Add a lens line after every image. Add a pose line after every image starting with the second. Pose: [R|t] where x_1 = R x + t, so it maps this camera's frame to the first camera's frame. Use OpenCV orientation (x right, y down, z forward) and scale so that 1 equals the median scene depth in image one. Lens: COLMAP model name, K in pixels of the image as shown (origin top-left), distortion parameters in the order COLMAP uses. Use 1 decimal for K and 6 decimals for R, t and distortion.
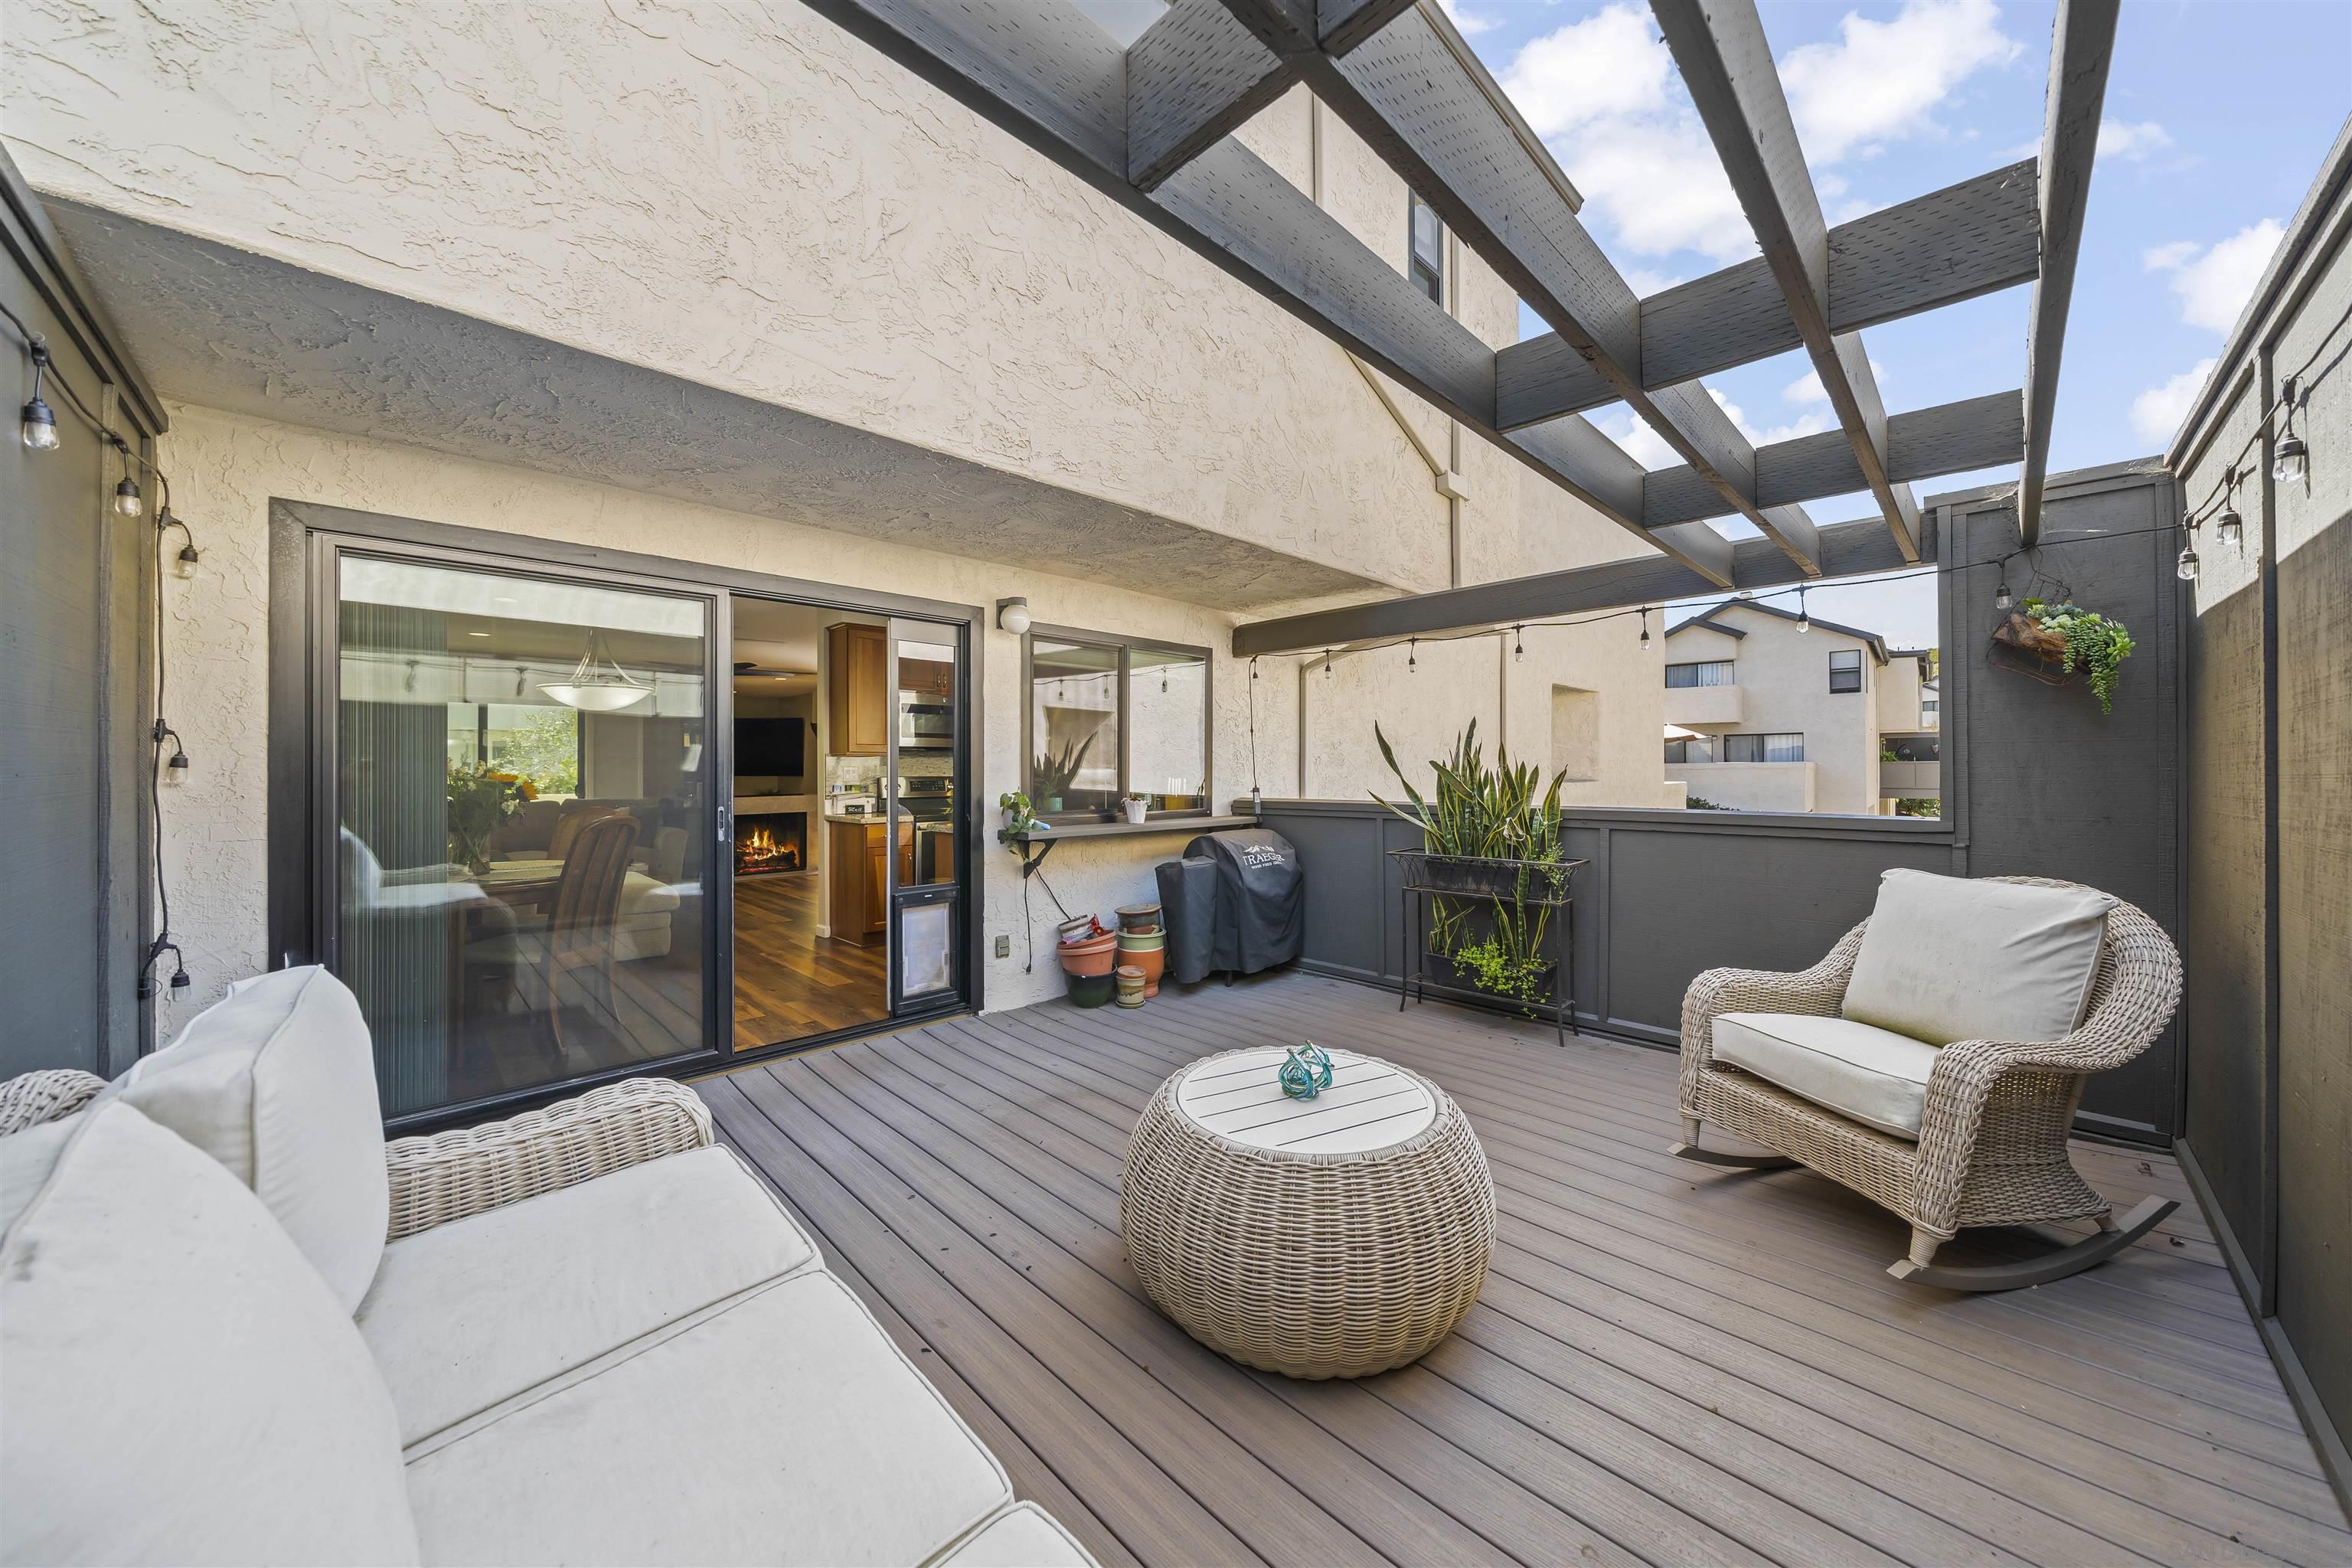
lens RADIAL K [[799.6, 0, 1173.3], [0, 799.6, 771.8], [0, 0, 1]] dist [-0.007520, 0.000286]
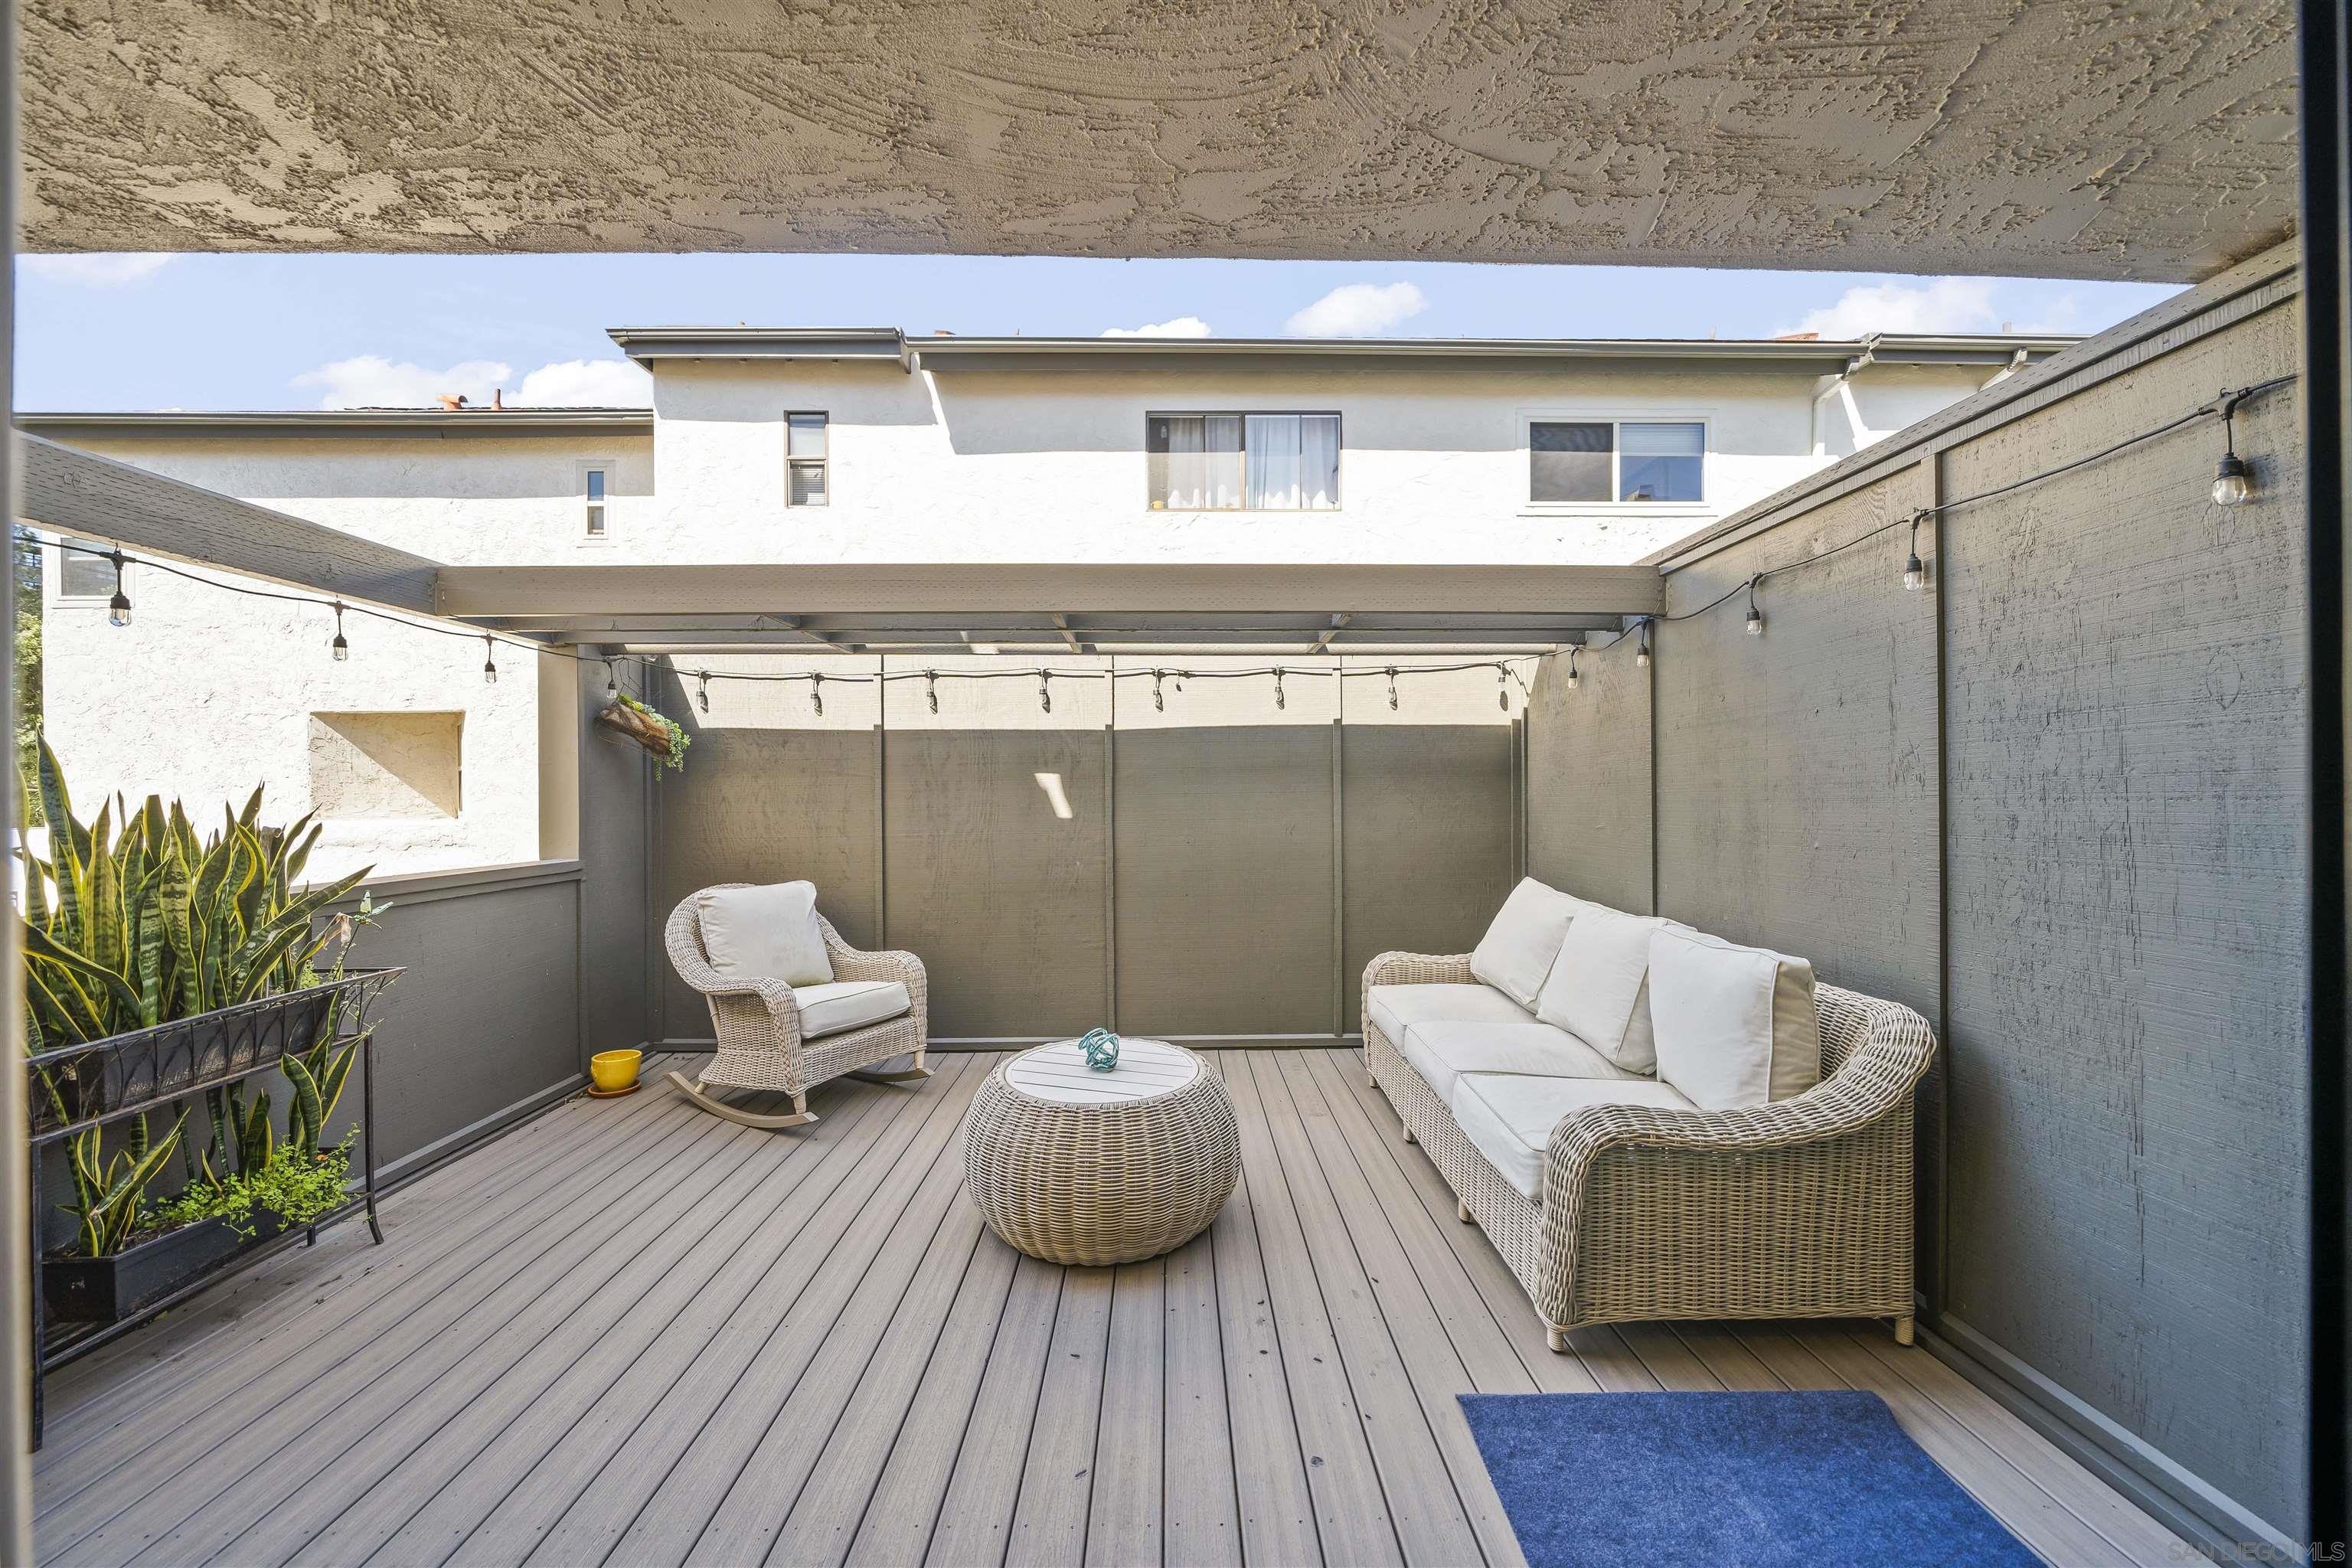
lens RADIAL K [[835.7, 0, 1175.3], [0, 835.7, 793.4], [0, 0, 1]] dist [-0.004409, -0.000411]
pose [[-0.720033, 0.006905, 0.693905, -0.412319], [0.009149, 0.999958, -0.000457, -0.023033], [-0.693879, 0.006020, -0.720066, 0.894330]]
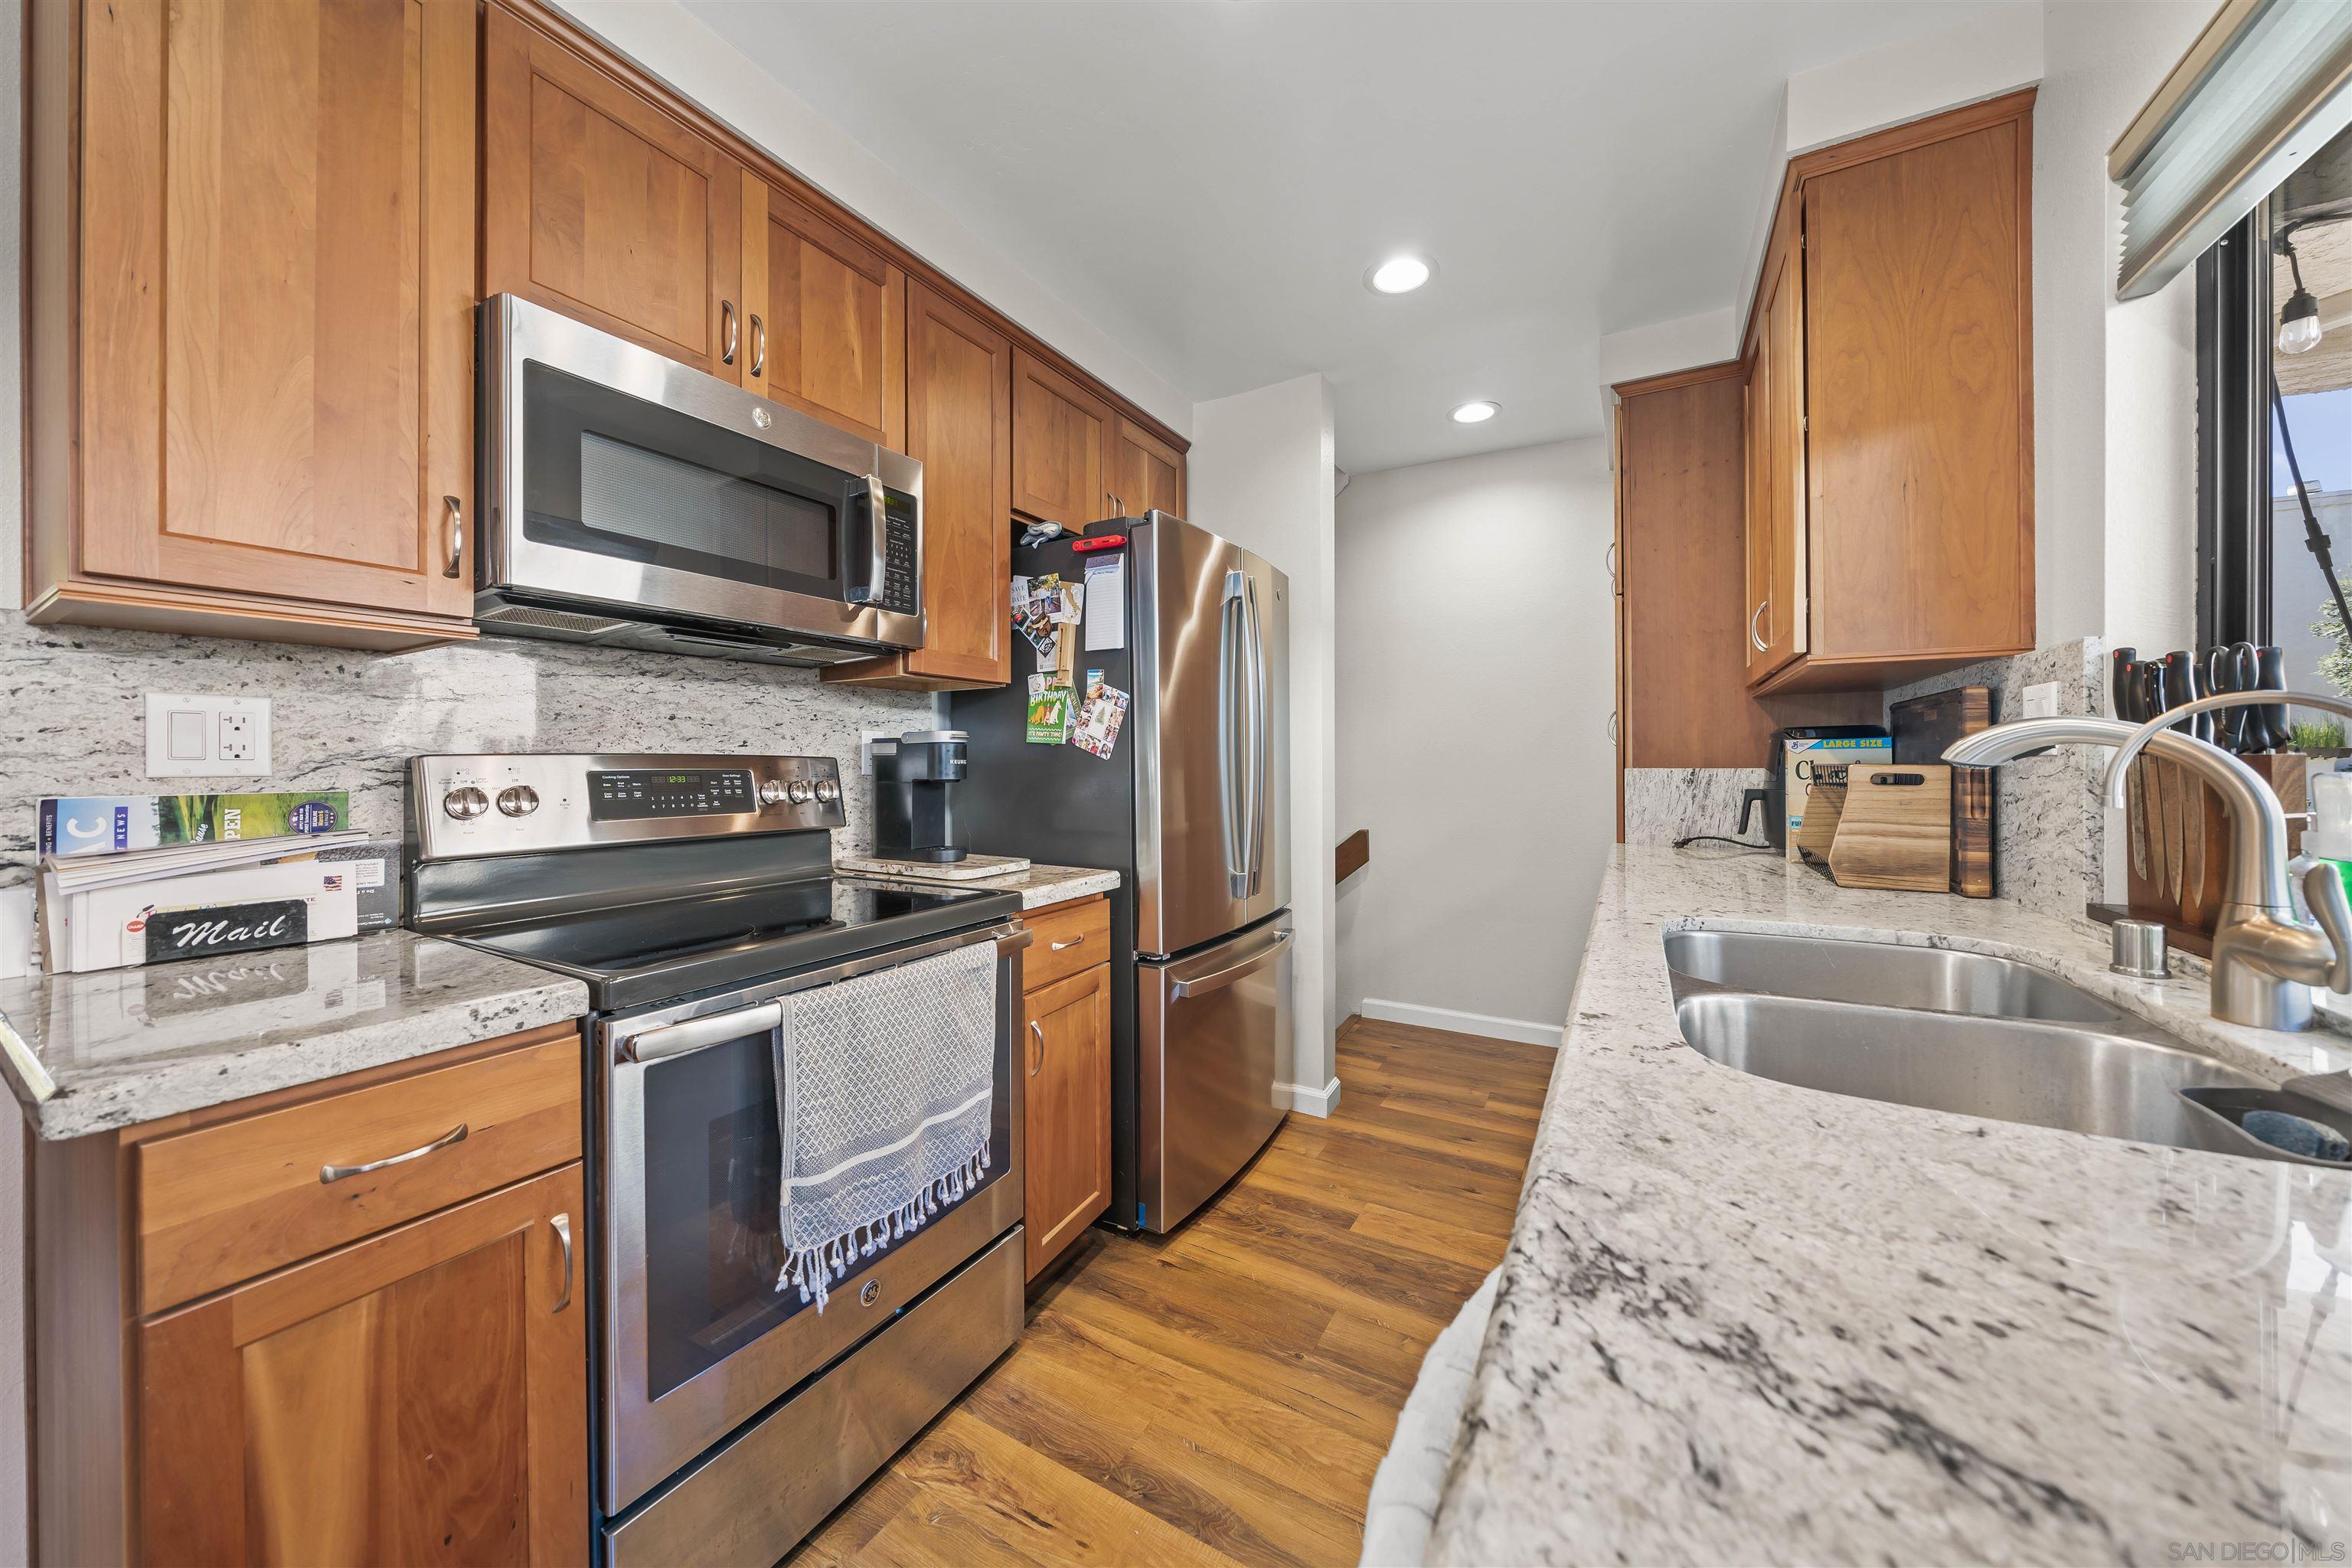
lens RADIAL K [[799.6, 0, 1180.3], [0, 799.6, 761.4], [0, 0, 1]] dist [-0.007520, 0.000286]
pose [[0.964818, 0.000791, 0.262919, -0.340778], [0.000259, 0.999992, -0.003959, 0.013897], [-0.262920, 0.003888, 0.964810, 1.100123]]
